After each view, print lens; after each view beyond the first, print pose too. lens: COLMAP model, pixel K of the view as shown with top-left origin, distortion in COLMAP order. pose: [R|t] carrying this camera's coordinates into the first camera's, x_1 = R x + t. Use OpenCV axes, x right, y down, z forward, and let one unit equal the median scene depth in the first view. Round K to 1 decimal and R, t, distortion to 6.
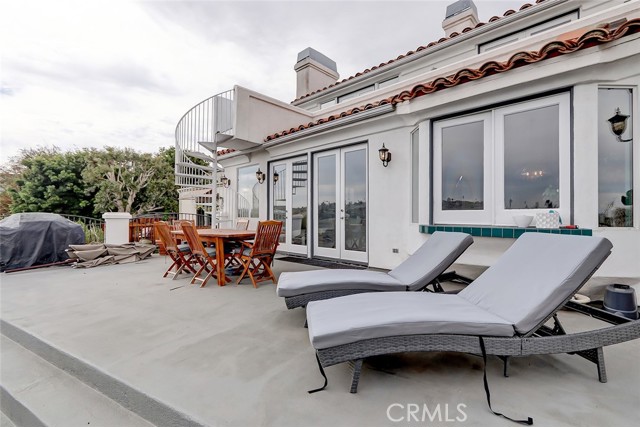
lens RADIAL K [[291.3, 0, 320.0], [0, 291.3, 213.5], [0, 0, 1]] dist [-0.003431, -0.000376]
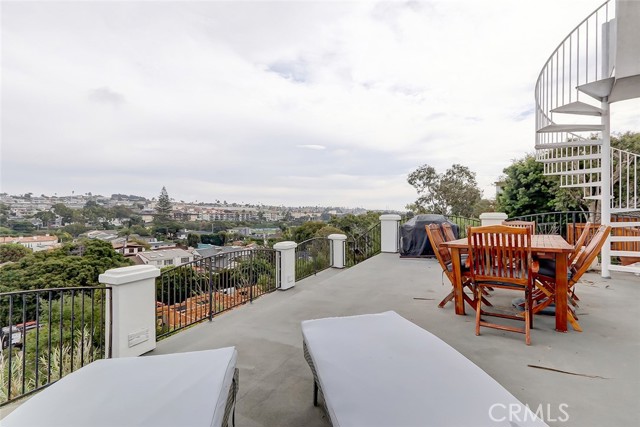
lens RADIAL K [[291.3, 0, 320.0], [0, 291.3, 213.5], [0, 0, 1]] dist [-0.003431, -0.000376]
pose [[0.111983, -0.011973, -0.993638, 0.071528], [0.013677, 0.999851, -0.010507, 0.000726], [0.993616, -0.012414, 0.112130, 0.122748]]
